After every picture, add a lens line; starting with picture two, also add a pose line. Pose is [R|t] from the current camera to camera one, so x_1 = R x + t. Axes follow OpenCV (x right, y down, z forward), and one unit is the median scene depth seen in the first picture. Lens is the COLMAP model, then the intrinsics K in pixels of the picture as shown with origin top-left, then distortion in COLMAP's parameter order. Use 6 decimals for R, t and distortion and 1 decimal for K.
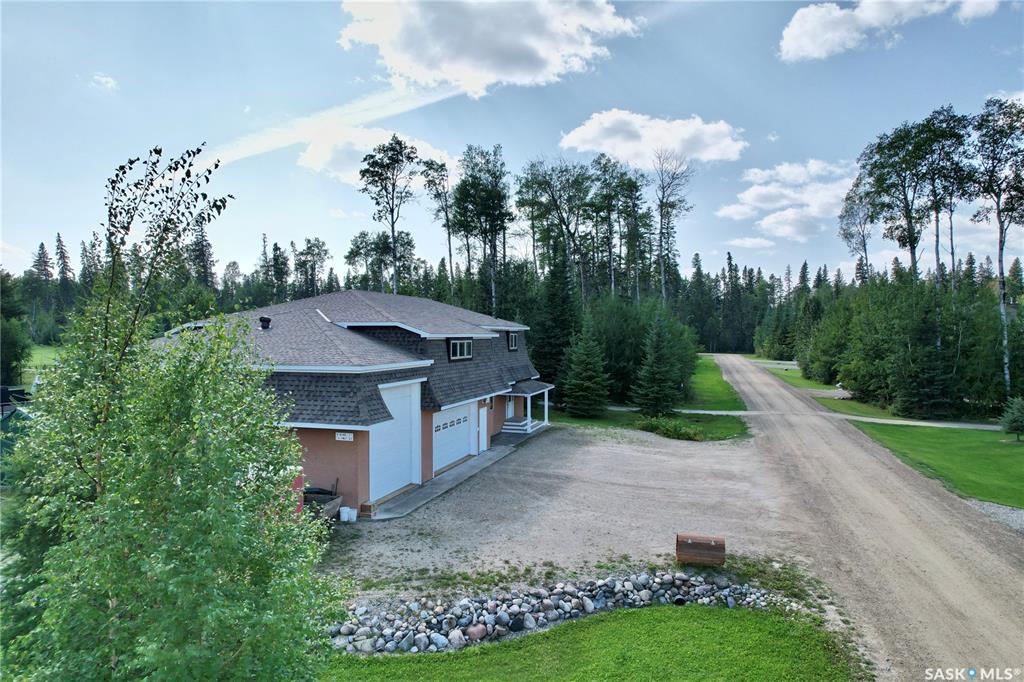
lens RADIAL K [[653.4, 0, 512.0], [0, 653.4, 341.0], [0, 0, 1]] dist [0.000384, 0.000031]
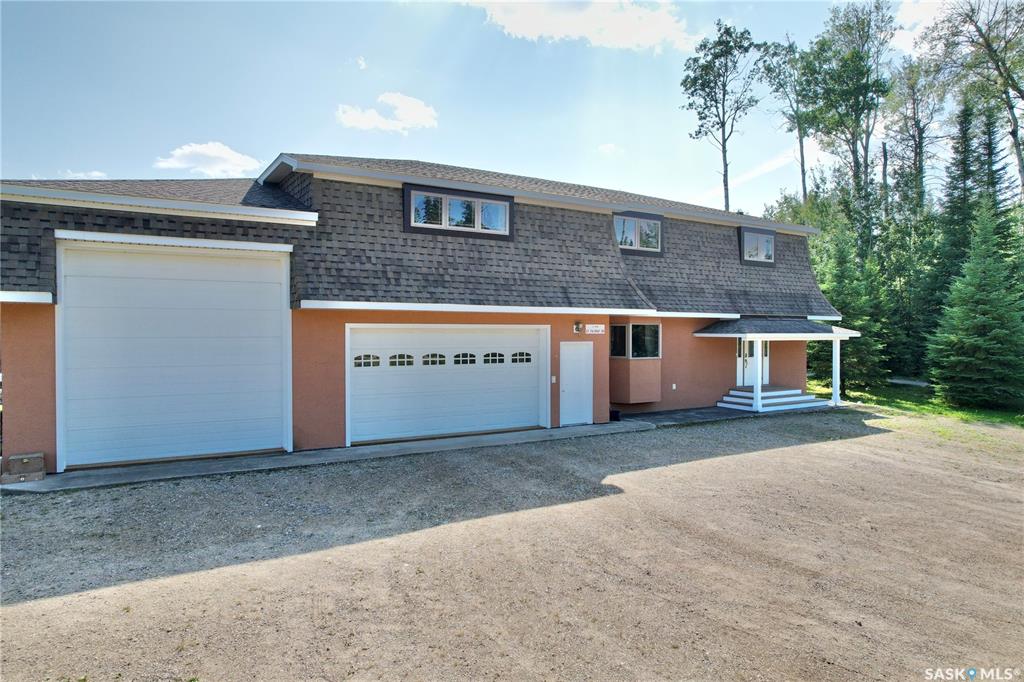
lens RADIAL K [[647.8, 0, 512.0], [0, 647.8, 341.0], [0, 0, 1]] dist [-0.062818, 0.059590]
pose [[0.750227, 0.012788, -0.661057, 0.131465], [-0.008618, 0.999917, 0.009563, 0.048745], [0.661124, -0.001477, 0.750275, 0.284627]]
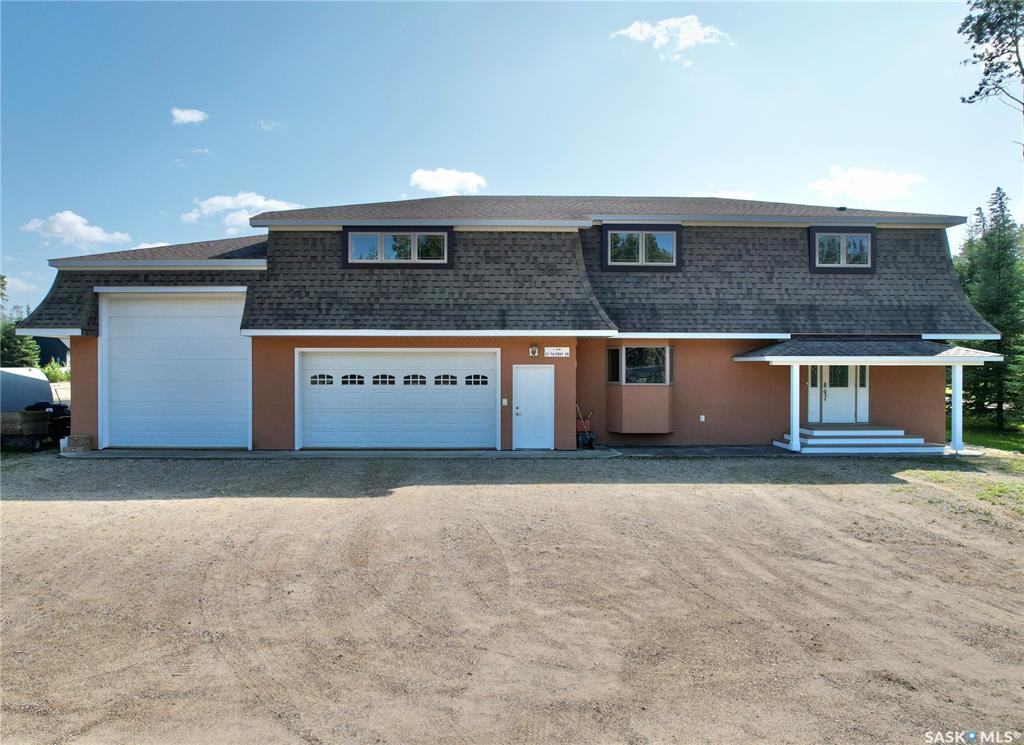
lens RADIAL K [[706.7, 0, 475.0], [0, 706.7, 372.9], [0, 0, 1]] dist [-0.064442, 0.063686]
pose [[0.309015, 0.010711, -0.950997, 0.238610], [-0.009448, 0.999922, 0.008192, 0.052474], [0.951010, 0.006453, 0.309092, 0.389130]]
